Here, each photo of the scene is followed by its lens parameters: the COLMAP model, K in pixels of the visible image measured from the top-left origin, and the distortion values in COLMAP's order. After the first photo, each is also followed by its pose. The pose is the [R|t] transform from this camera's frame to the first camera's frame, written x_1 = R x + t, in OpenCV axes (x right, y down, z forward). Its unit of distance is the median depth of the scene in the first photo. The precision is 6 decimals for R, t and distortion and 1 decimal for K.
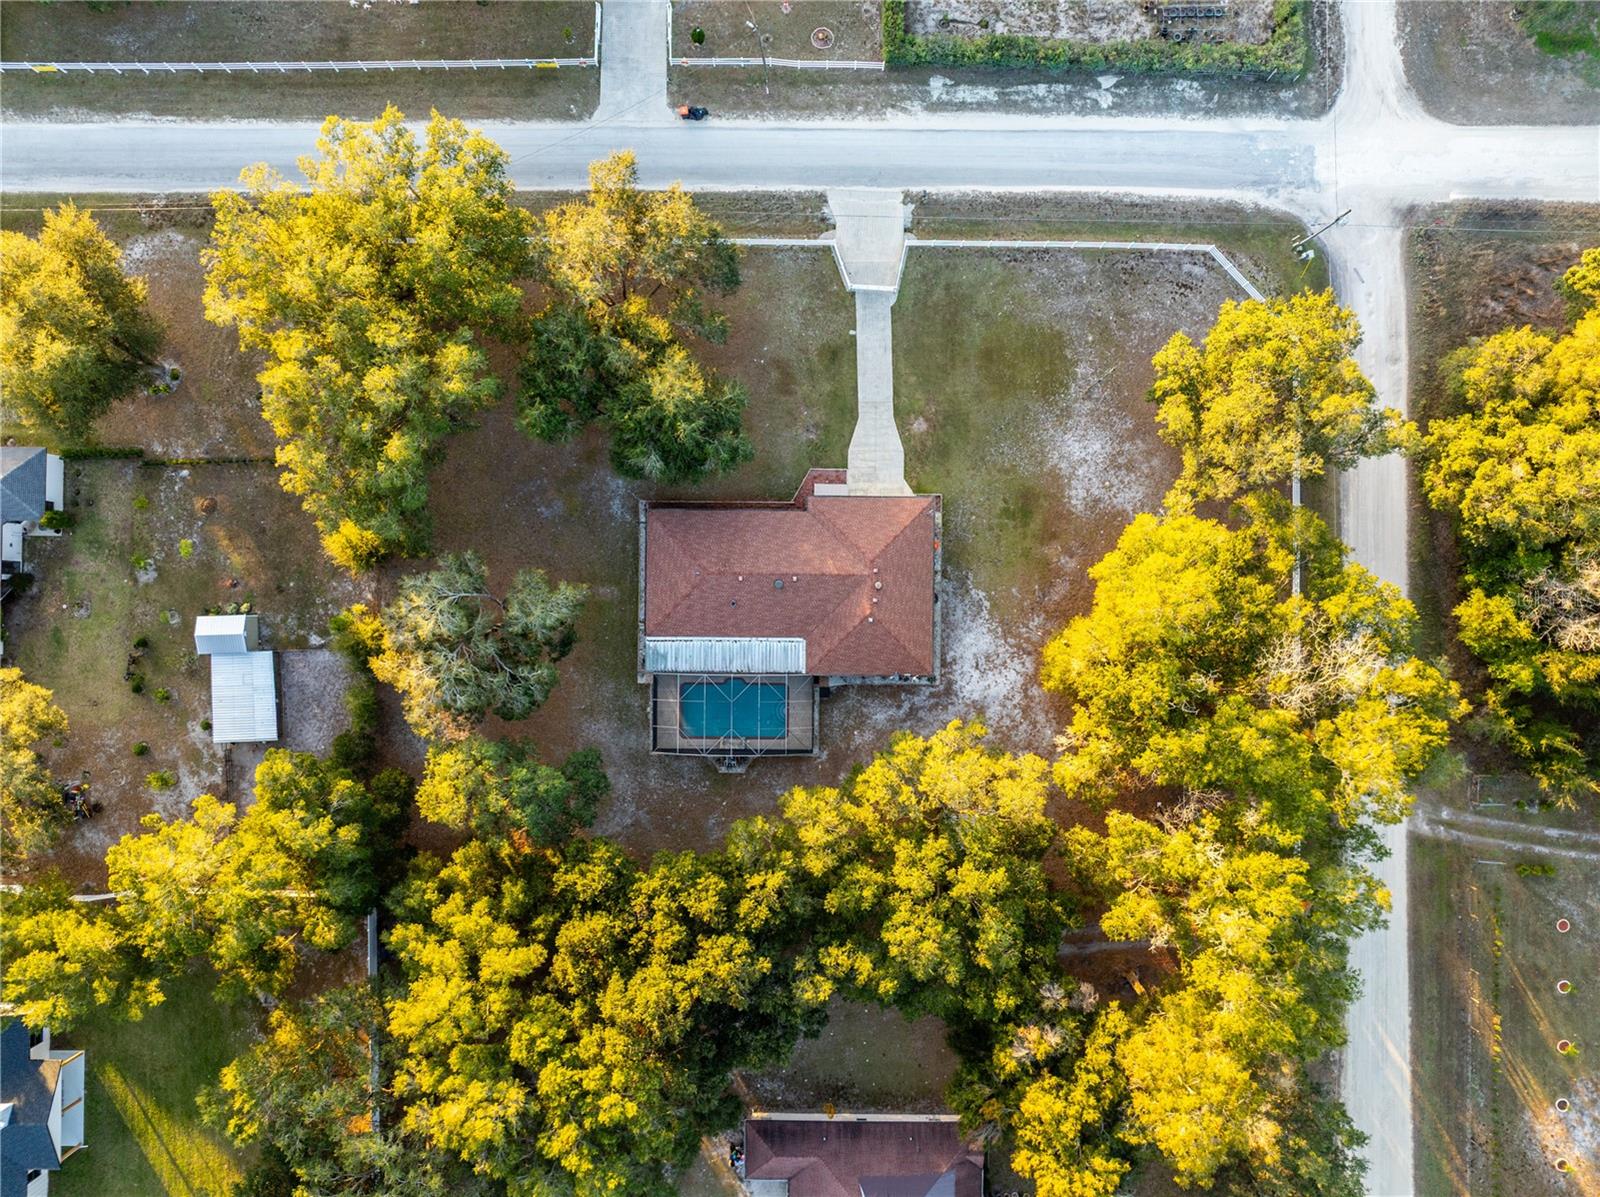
lens RADIAL K [[1124.6, 0, 800.0], [0, 1124.6, 598.5], [0, 0, 1]] dist [-0.062932, 0.030932]
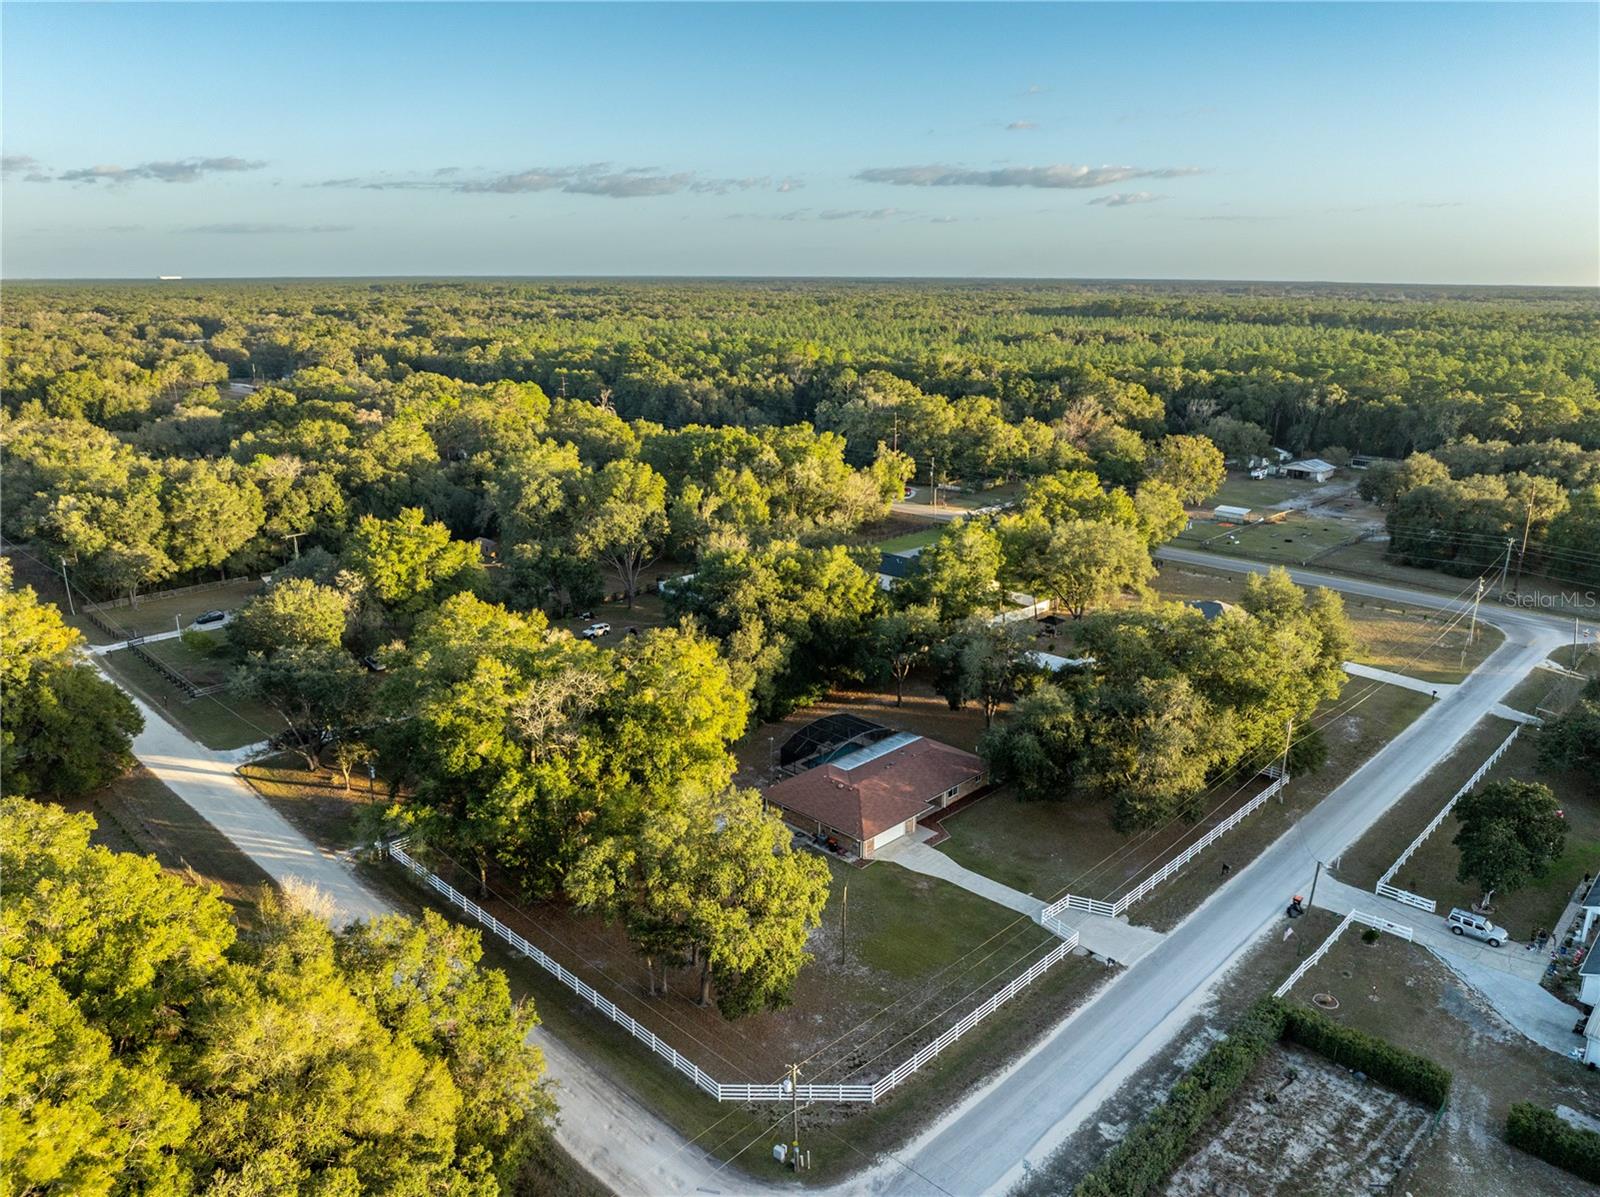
lens RADIAL K [[1124.6, 0, 800.0], [0, 1124.6, 598.5], [0, 0, 1]] dist [-0.062932, 0.030932]
pose [[-0.696903, 0.194042, -0.690416, 0.886922], [-0.717149, -0.195054, 0.669067, -0.740009], [-0.004841, 0.961406, 0.275091, 0.432845]]
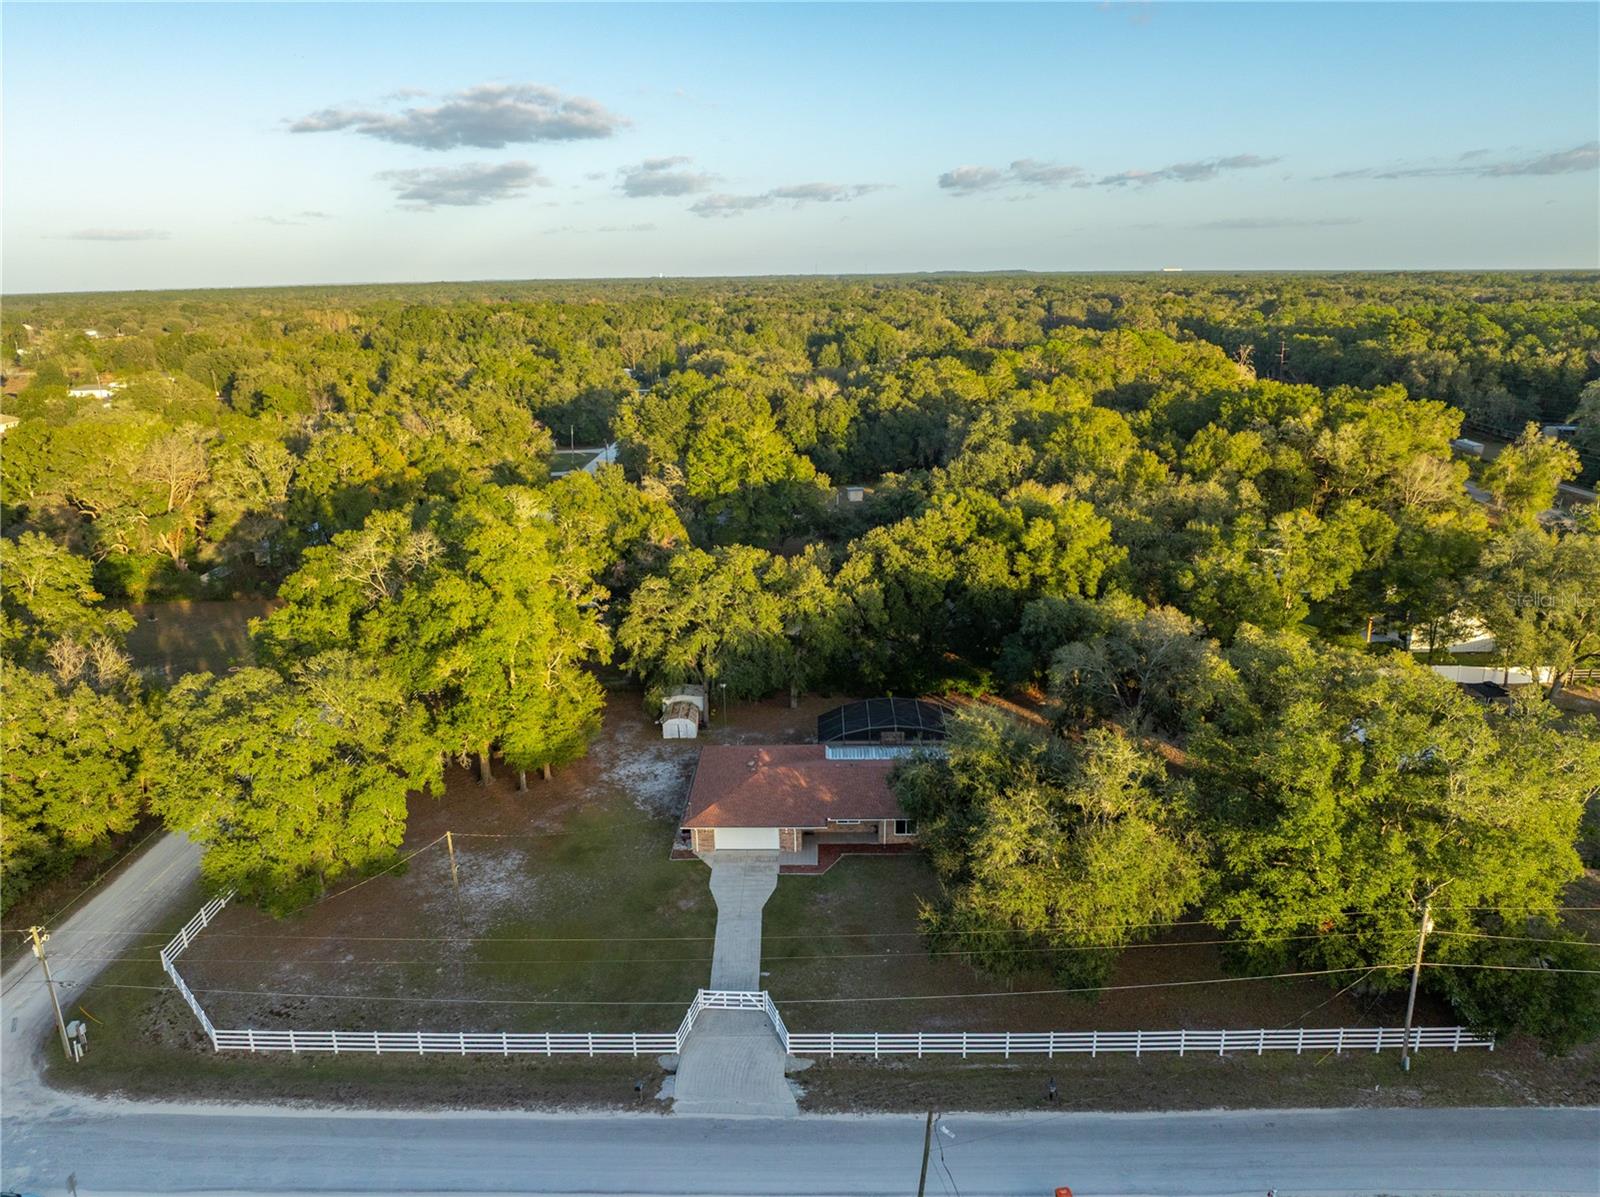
lens RADIAL K [[1124.6, 0, 800.0], [0, 1124.6, 598.5], [0, 0, 1]] dist [-0.062932, 0.030932]
pose [[-0.999837, 0.009155, 0.015570, 0.011198], [0.012427, -0.276931, 0.960810, -0.859292], [0.013109, 0.960846, 0.276772, 0.570166]]
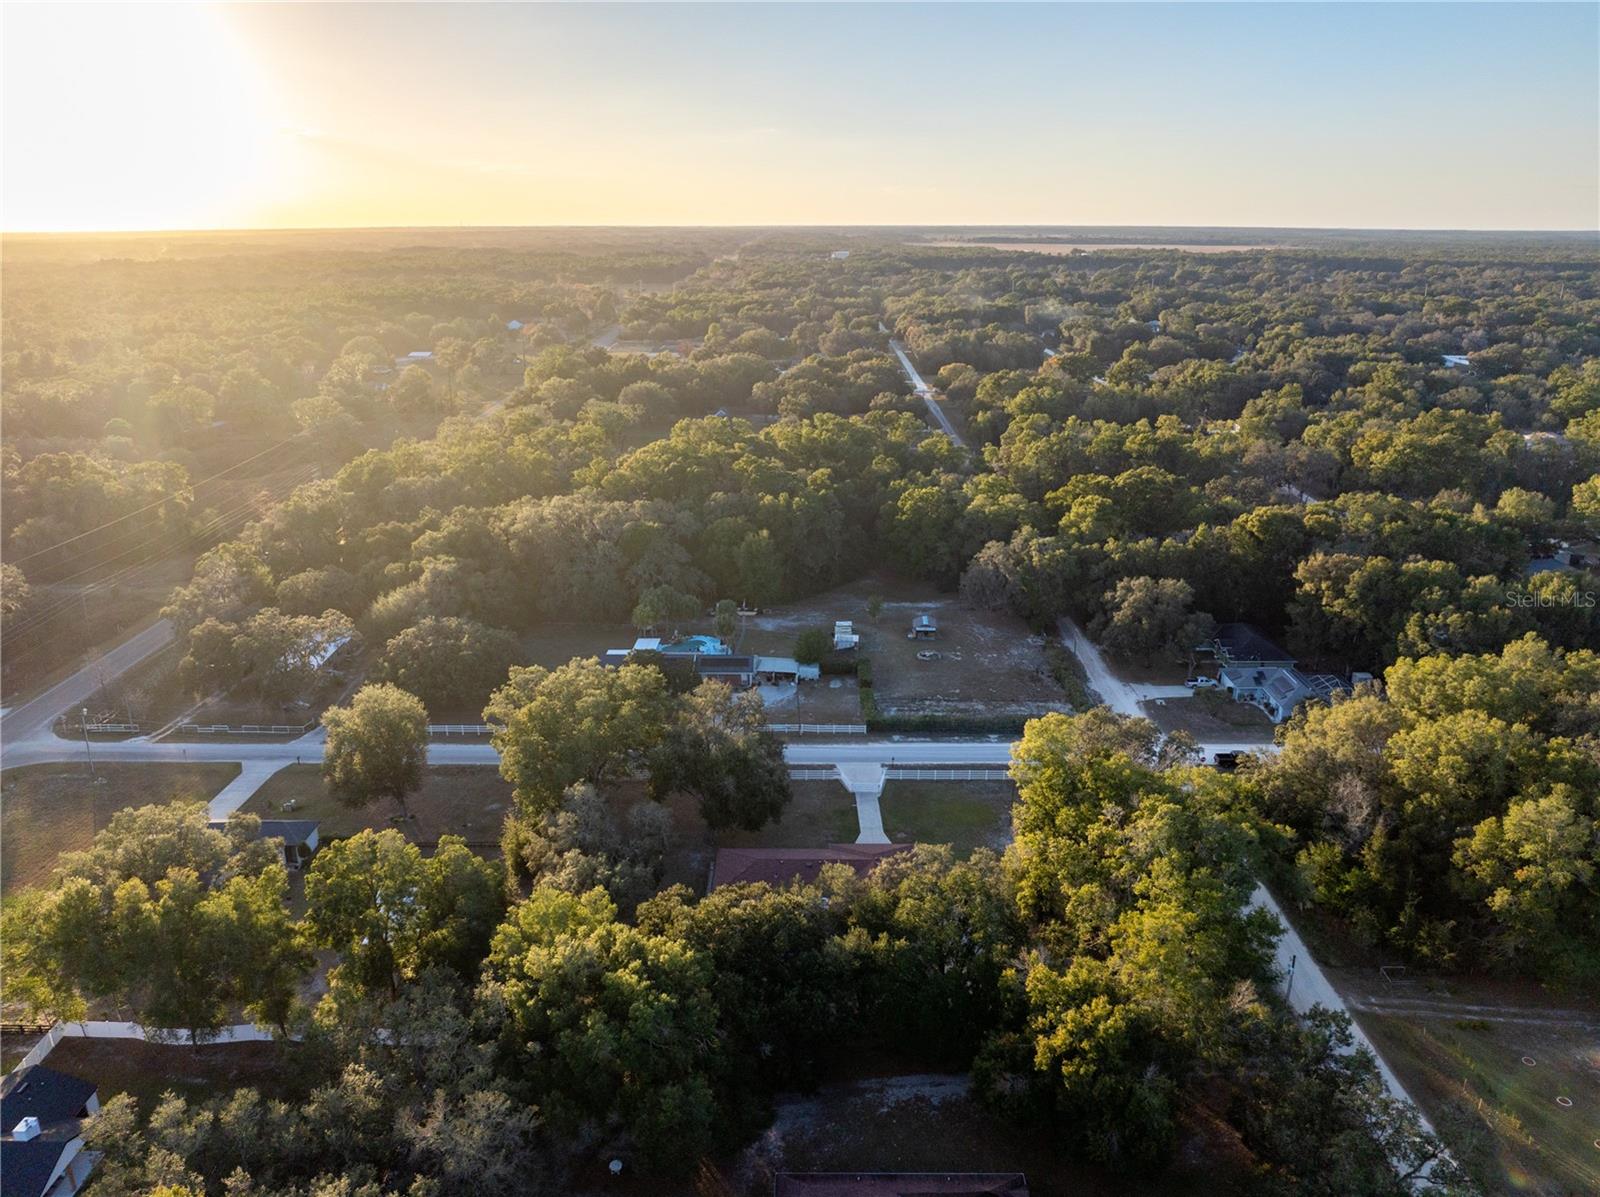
lens RADIAL K [[1124.6, 0, 800.0], [0, 1124.6, 598.5], [0, 0, 1]] dist [-0.062932, 0.030932]
pose [[0.999988, -0.001464, -0.004726, -0.022308], [-0.004015, 0.318152, -0.948031, 1.189895], [0.002891, 0.948039, 0.318142, 0.210375]]
